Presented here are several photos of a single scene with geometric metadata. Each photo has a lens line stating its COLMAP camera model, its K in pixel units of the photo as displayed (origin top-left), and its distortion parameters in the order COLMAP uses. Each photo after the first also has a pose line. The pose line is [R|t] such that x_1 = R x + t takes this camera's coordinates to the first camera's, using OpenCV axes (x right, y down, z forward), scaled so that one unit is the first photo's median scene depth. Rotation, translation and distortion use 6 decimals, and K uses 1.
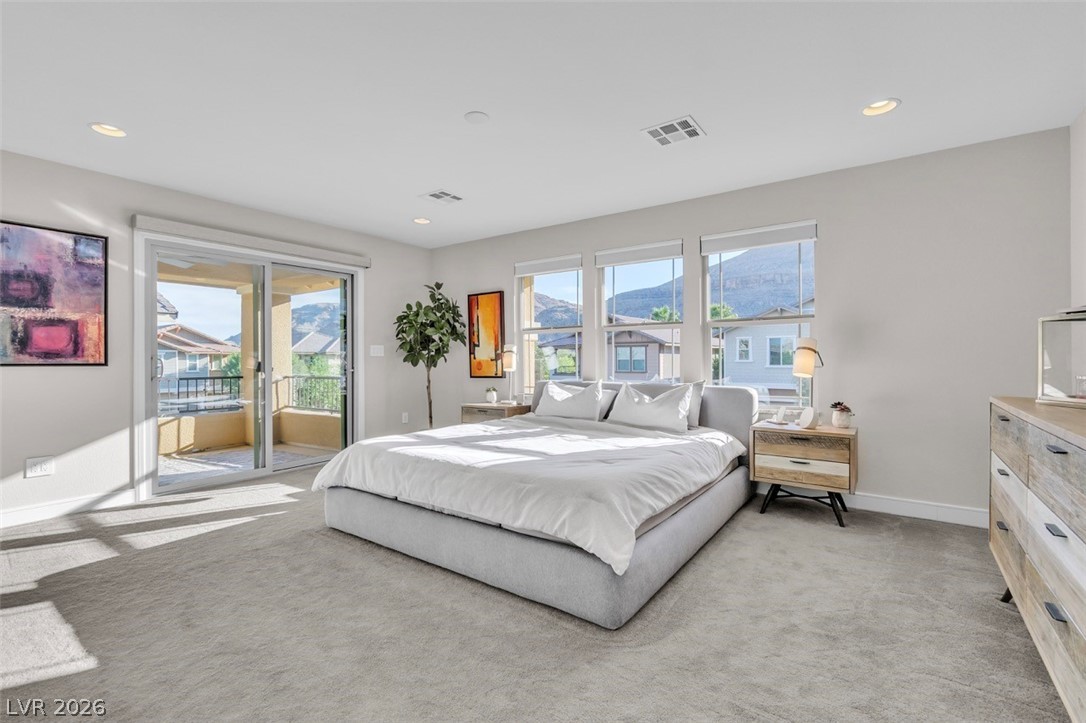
lens RADIAL K [[487.9, 0, 547.9], [0, 487.9, 365.0], [0, 0, 1]] dist [0.003856, 0.000196]
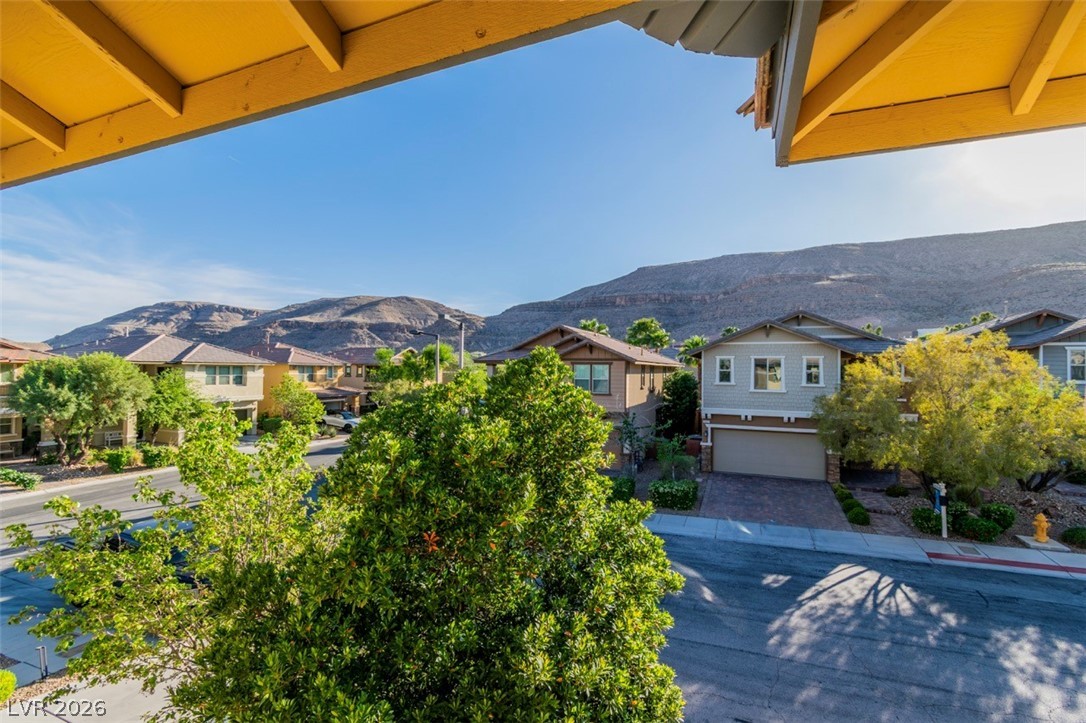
lens RADIAL K [[480.1, 0, 545.2], [0, 480.1, 367.1], [0, 0, 1]] dist [-0.000482, -0.001060]
pose [[0.976205, 0.016616, 0.216211, -0.077895], [-0.012995, 0.999751, -0.018162, -0.014564], [-0.216458, 0.014921, 0.976178, 0.181127]]
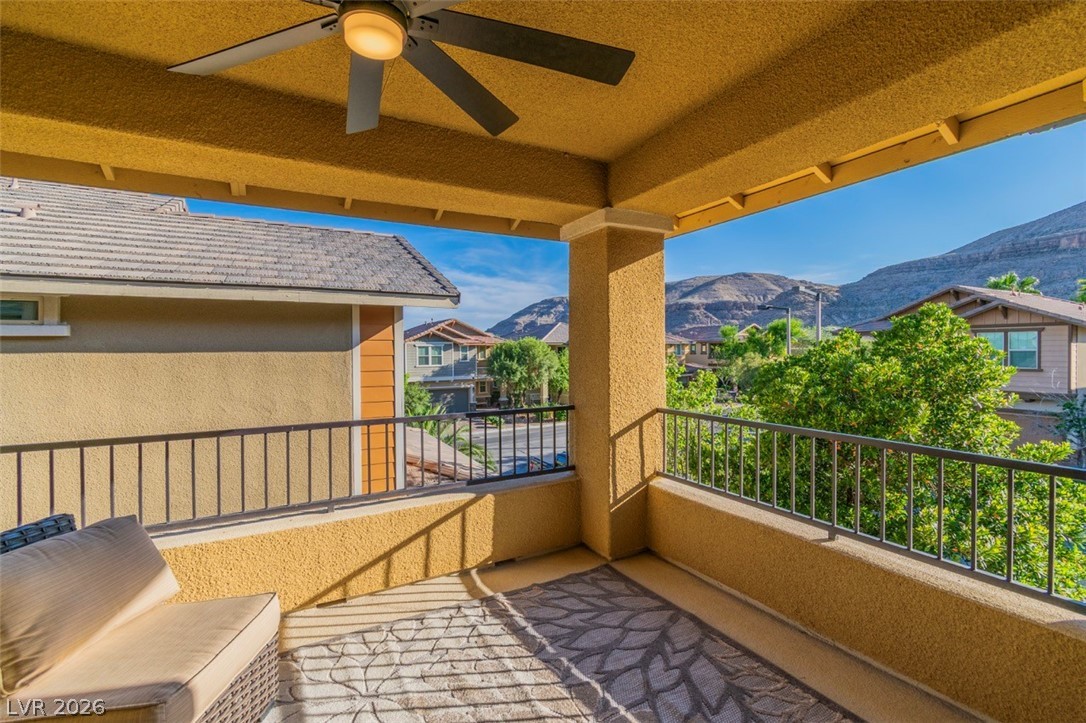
lens RADIAL K [[480.1, 0, 542.7], [0, 480.1, 354.9], [0, 0, 1]] dist [-0.000482, -0.001060]
pose [[0.895830, 0.003046, -0.444387, -0.093396], [-0.001527, 0.999992, 0.003776, -0.006222], [0.444395, -0.002705, 0.895827, 0.118241]]
